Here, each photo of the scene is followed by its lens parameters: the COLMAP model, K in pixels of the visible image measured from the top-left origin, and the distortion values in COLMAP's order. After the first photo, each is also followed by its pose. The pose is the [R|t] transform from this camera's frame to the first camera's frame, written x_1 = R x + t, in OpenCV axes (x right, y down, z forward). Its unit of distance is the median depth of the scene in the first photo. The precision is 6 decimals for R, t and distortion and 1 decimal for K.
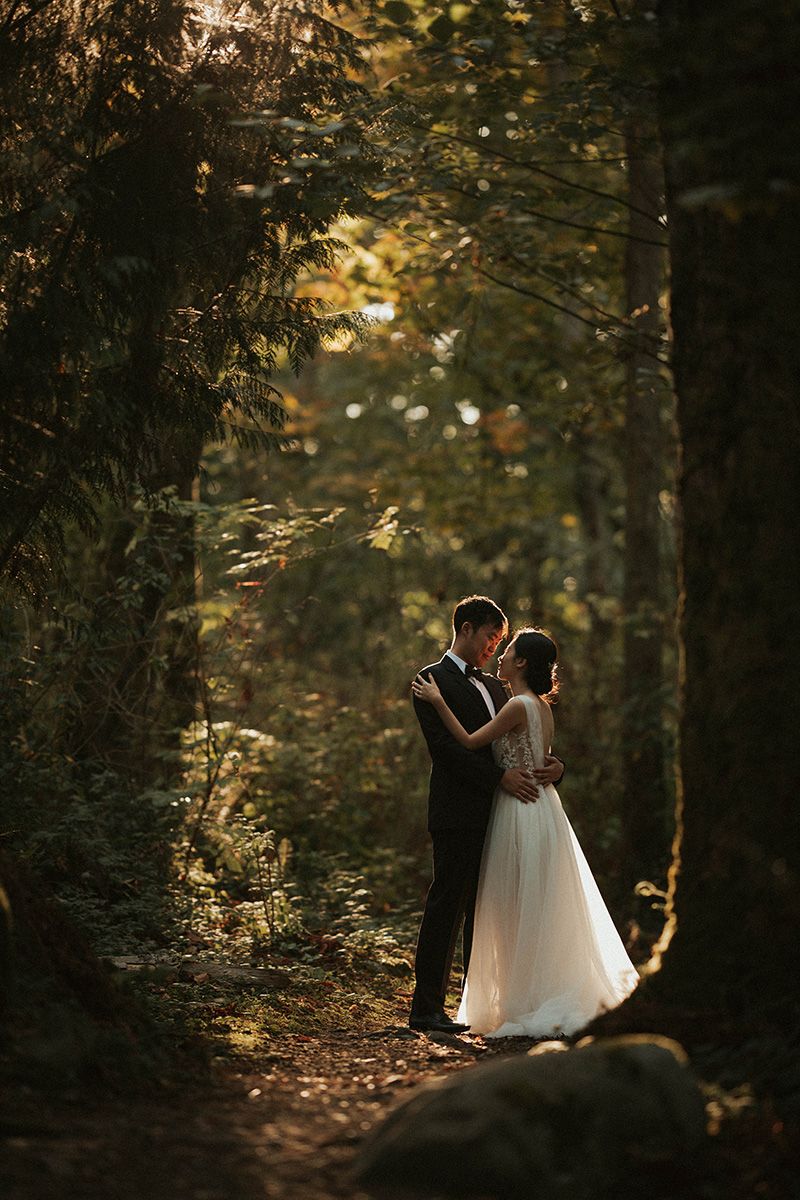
lens RADIAL K [[4592.5, 0, 400.0], [0, 4592.5, 600.0], [0, 0, 1]] dist [0.229248, -1.380501]
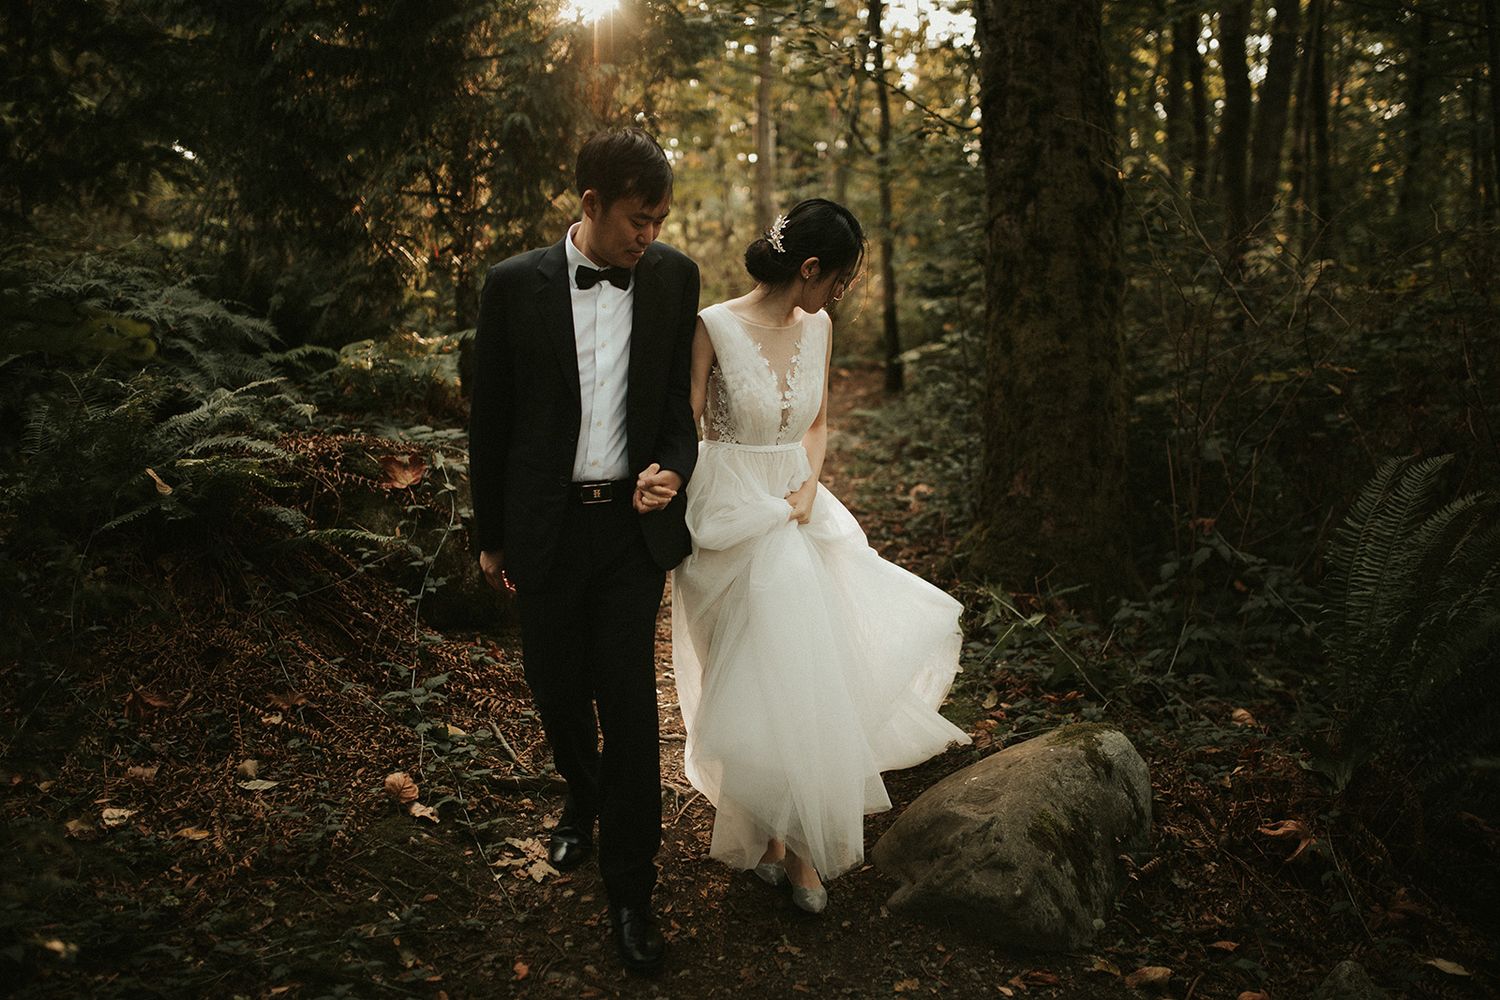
lens RADIAL K [[1471.6, 0, 750.0], [0, 1471.6, 500.0], [0, 0, 1]] dist [-0.062174, 0.101447]
pose [[0.996934, 0.004124, 0.078138, -0.031189], [-0.018894, 0.981746, 0.189254, -0.014878], [-0.075931, -0.190150, 0.978814, 0.299164]]
